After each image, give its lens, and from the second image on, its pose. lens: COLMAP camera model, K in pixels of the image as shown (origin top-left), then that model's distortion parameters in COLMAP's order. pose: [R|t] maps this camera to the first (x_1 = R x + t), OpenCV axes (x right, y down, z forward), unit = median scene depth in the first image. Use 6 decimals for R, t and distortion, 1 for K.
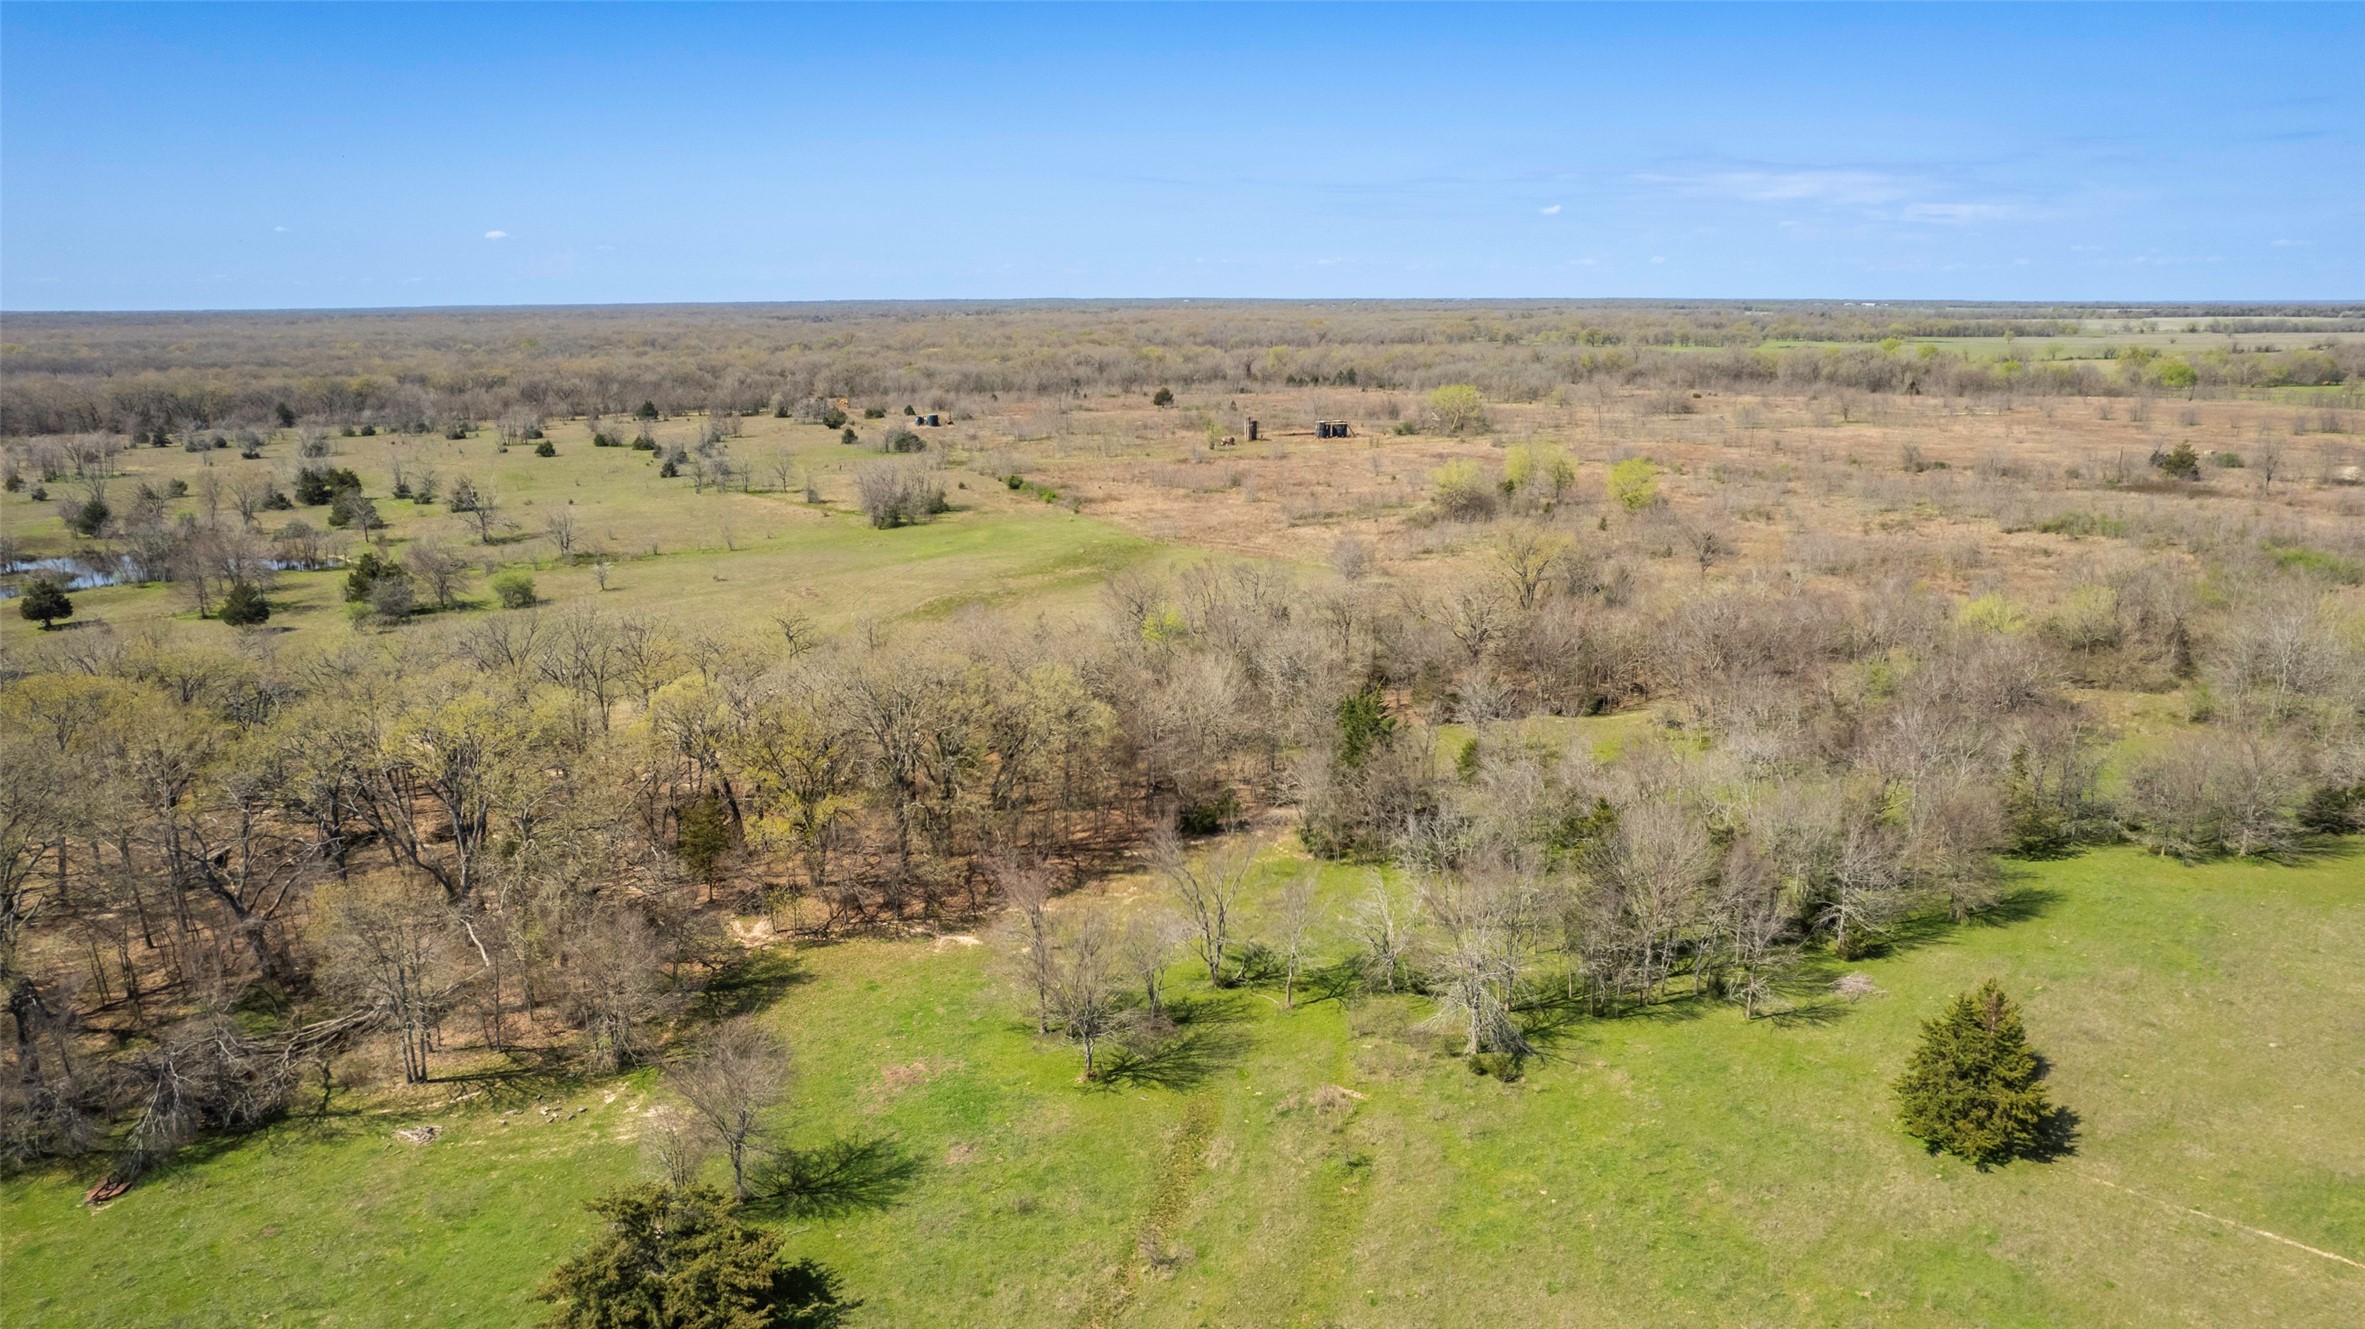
lens RADIAL K [[1521.9, 0, 1180.7], [0, 1521.9, 666.9], [0, 0, 1]] dist [-0.079695, 0.068647]
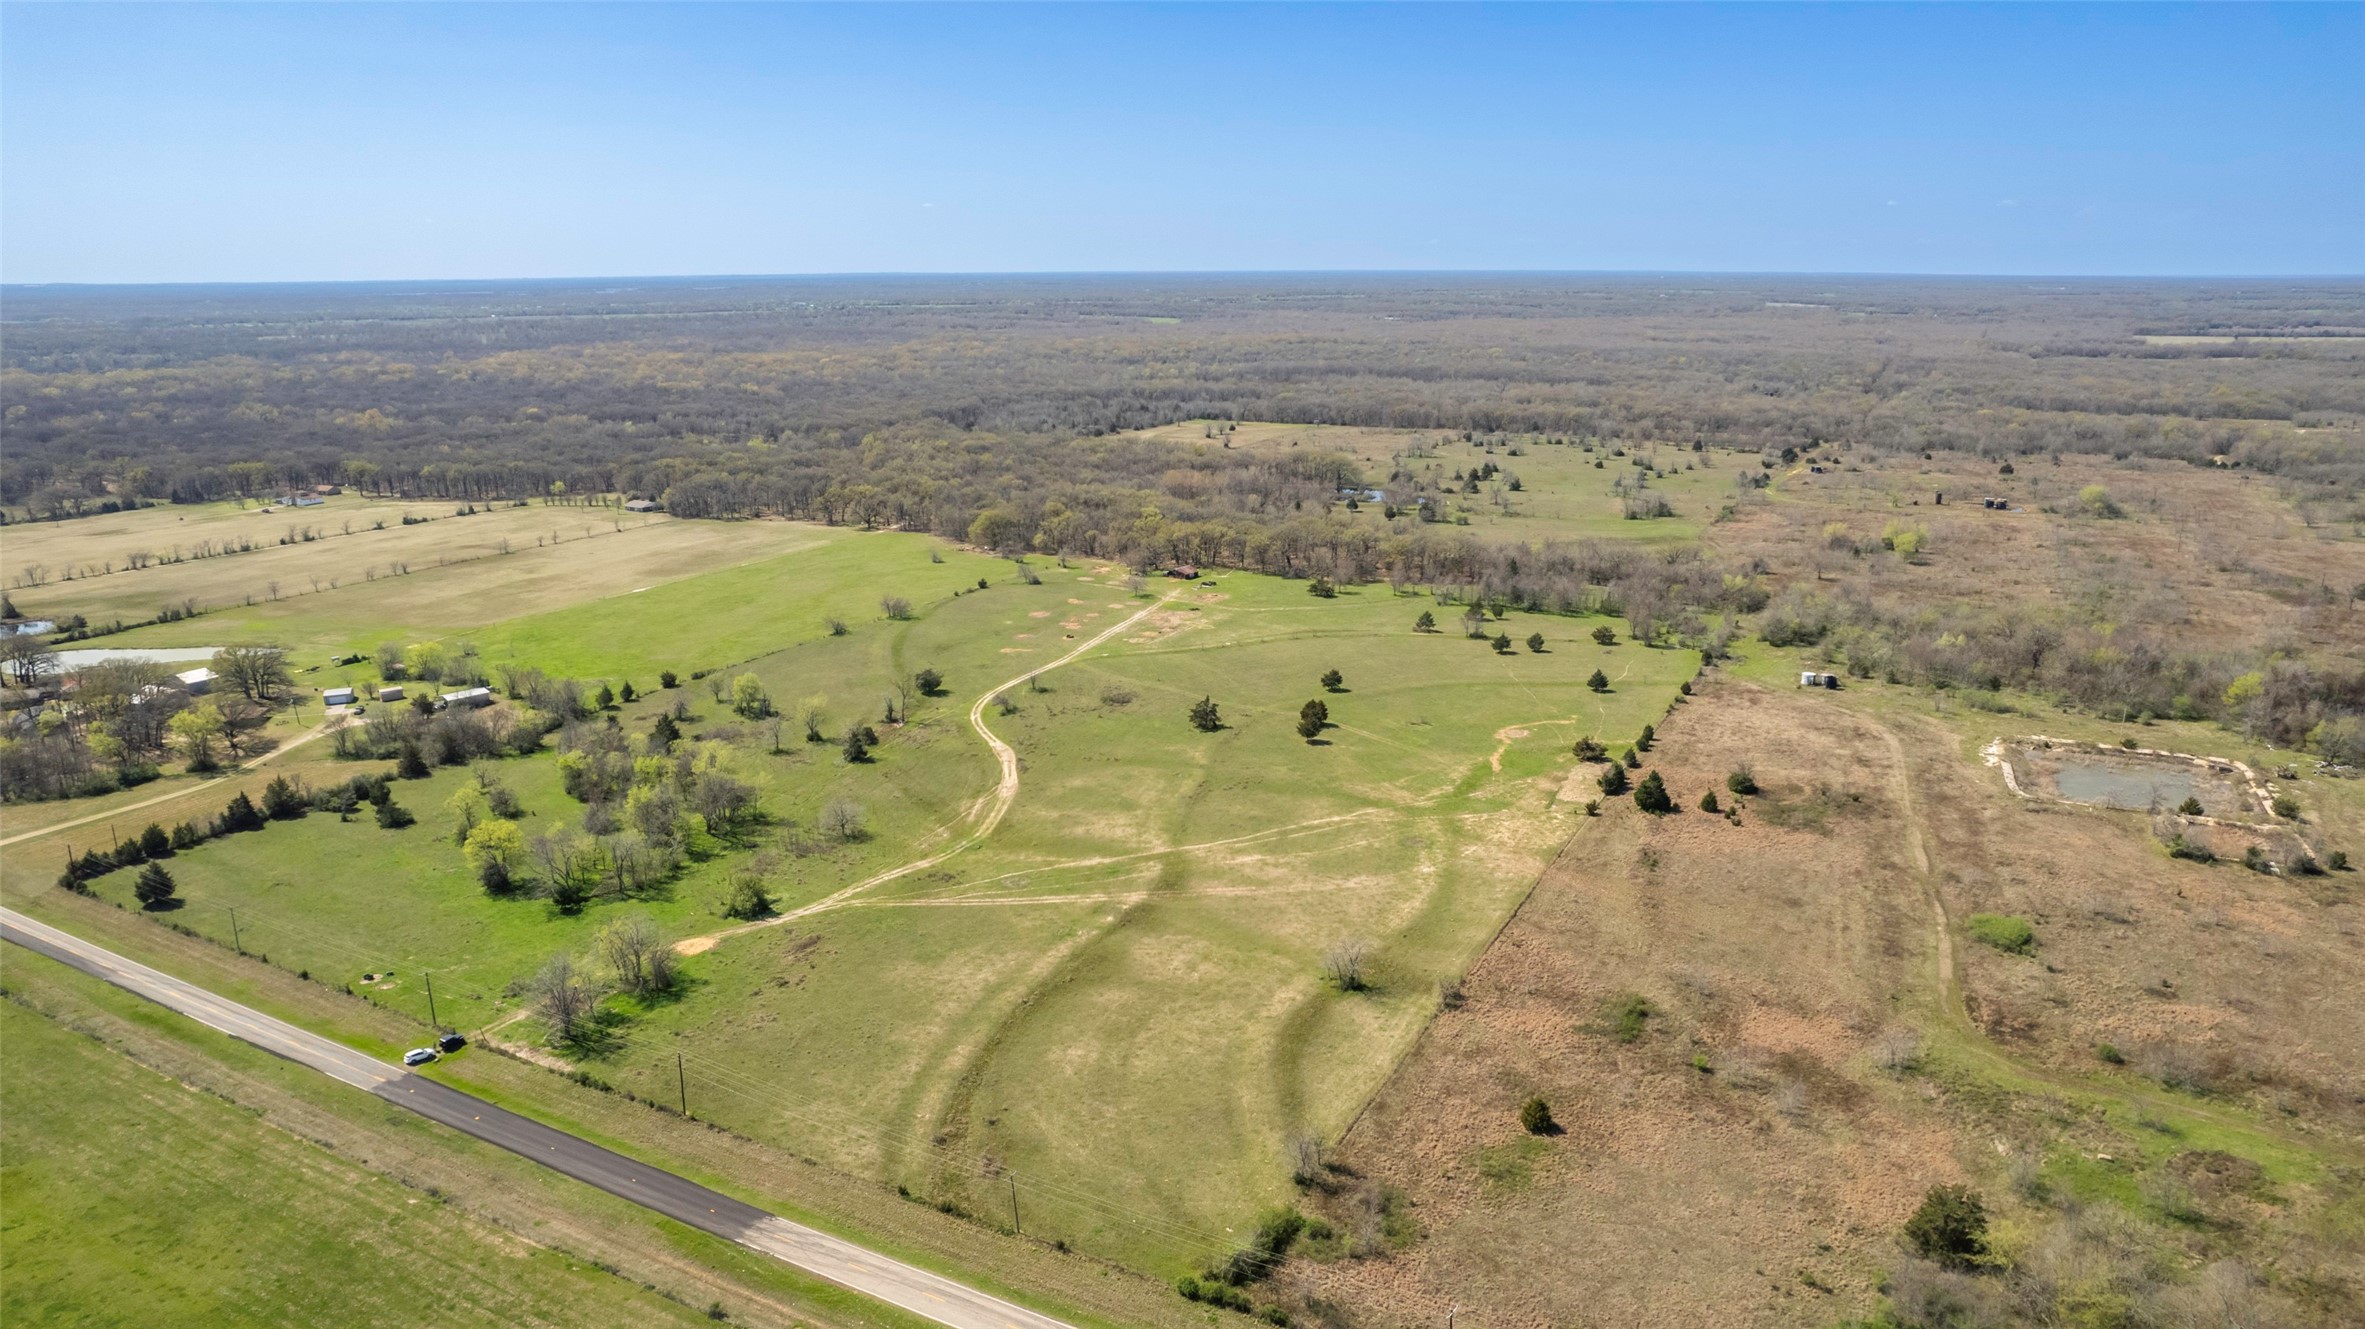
lens RADIAL K [[1521.9, 0, 1180.7], [0, 1521.9, 666.9], [0, 0, 1]] dist [-0.079695, 0.068647]
pose [[0.612354, 0.205198, -0.763489, 0.871712], [-0.186102, 0.976005, 0.113052, 0.001174], [0.768367, 0.072859, 0.635849, -0.755257]]
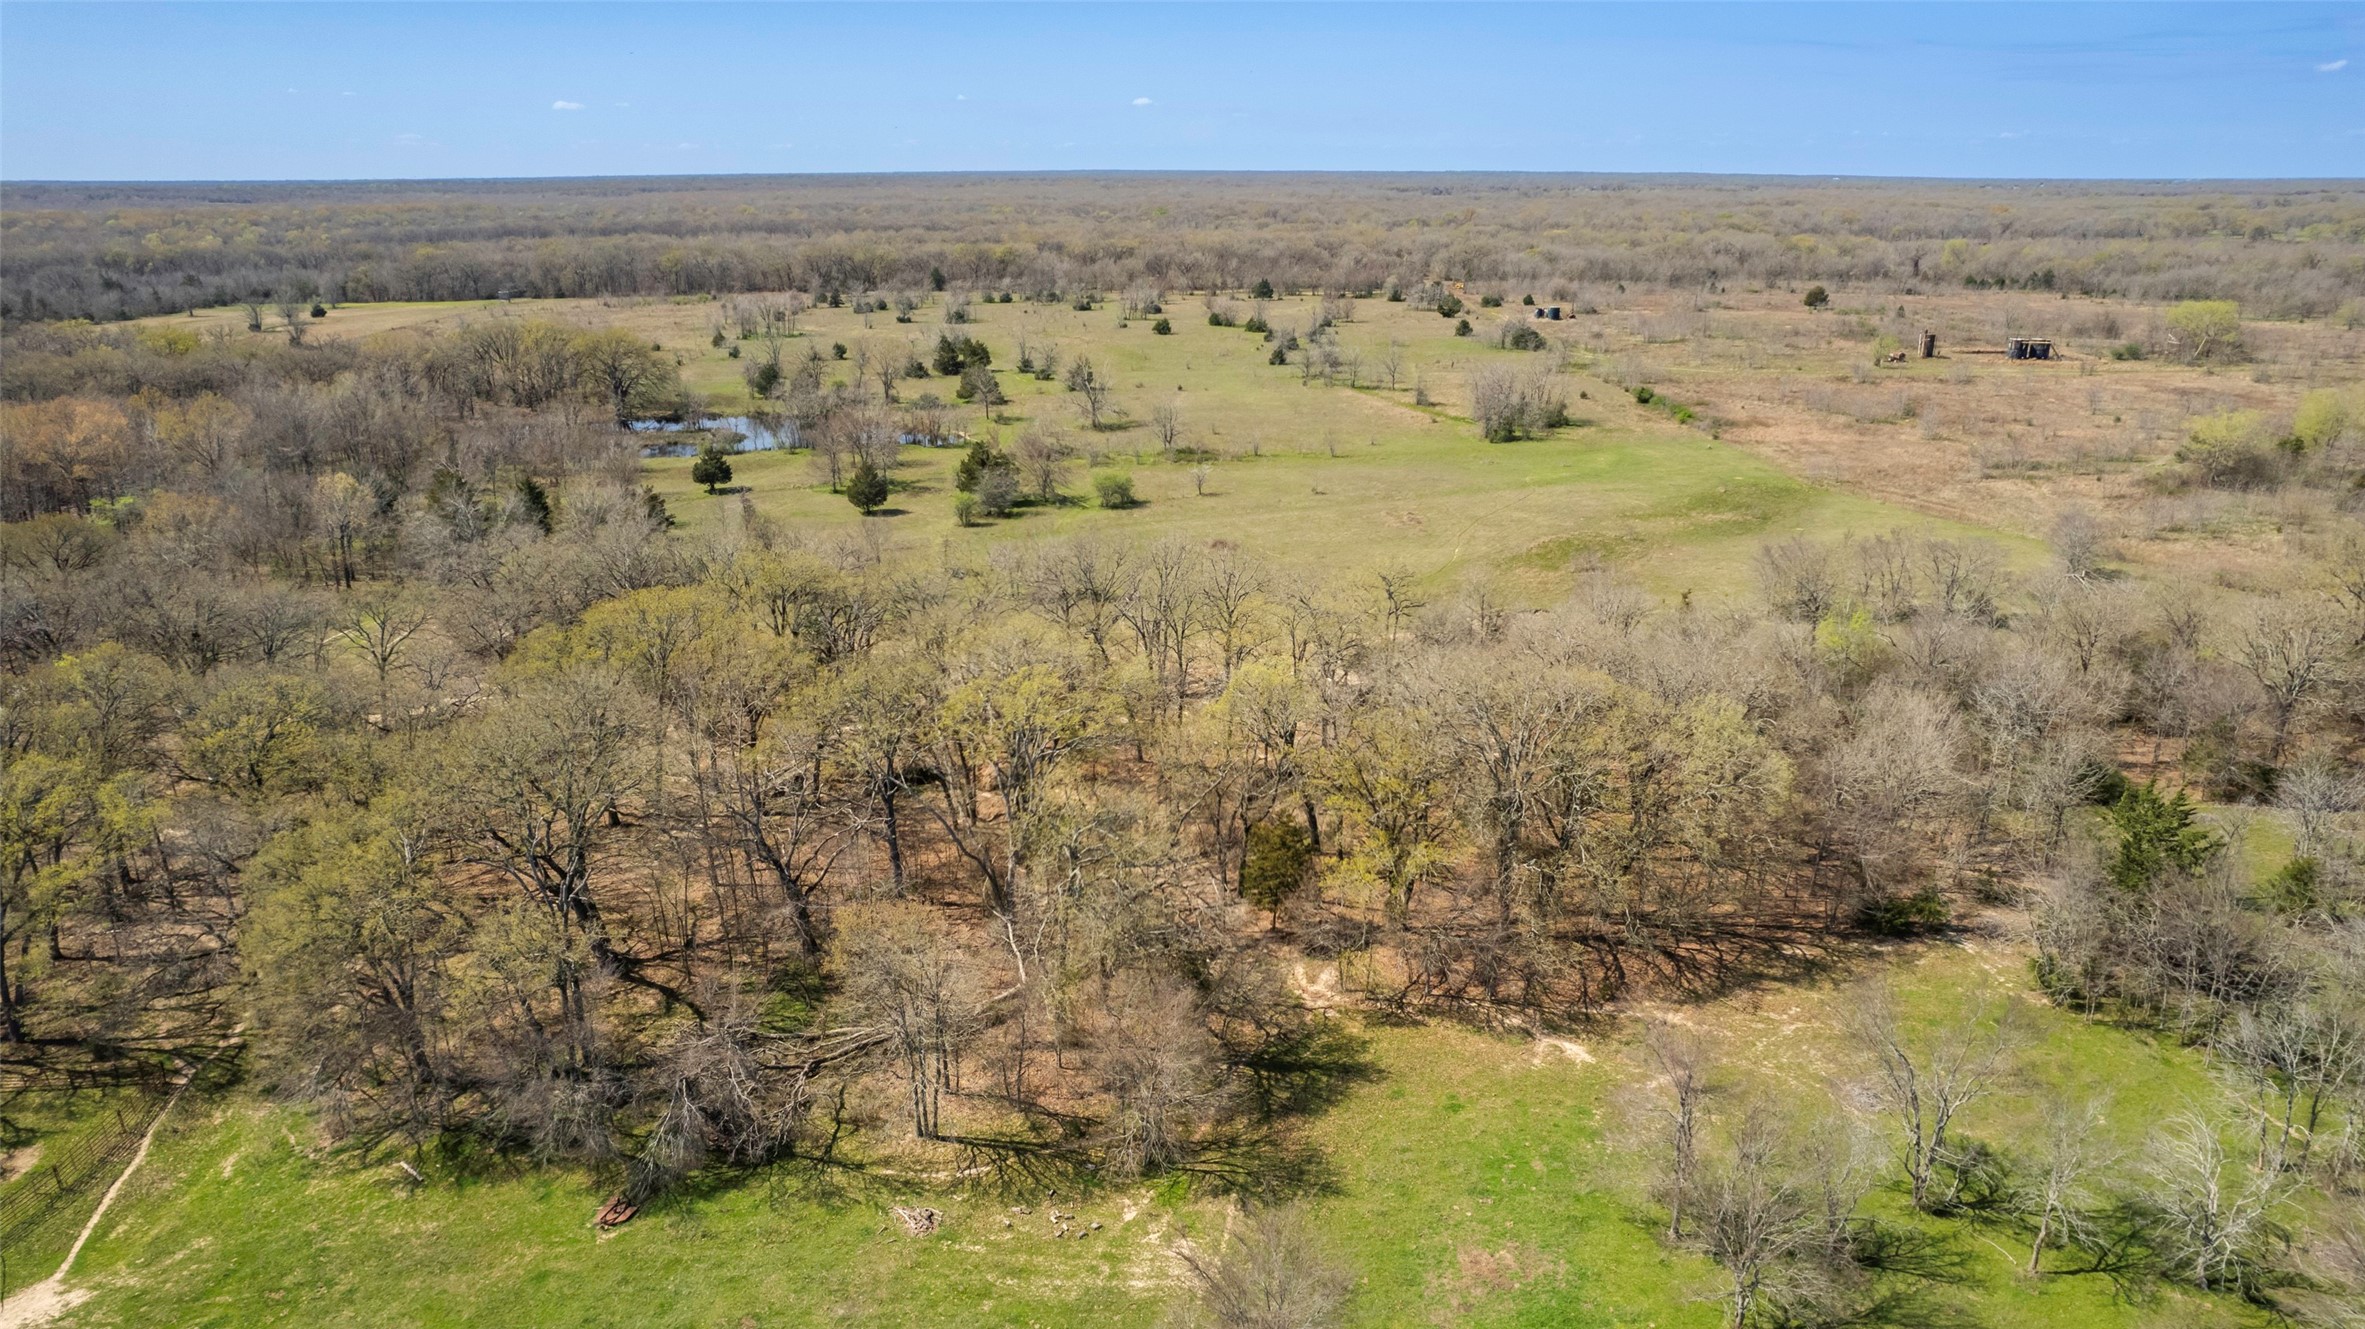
lens RADIAL K [[1521.9, 0, 1180.7], [0, 1521.9, 666.9], [0, 0, 1]] dist [-0.079695, 0.068647]
pose [[0.924900, 0.122593, -0.359904, -0.017543], [-0.093492, 0.990859, 0.097254, -0.018533], [0.368537, -0.056302, 0.927907, 0.048854]]
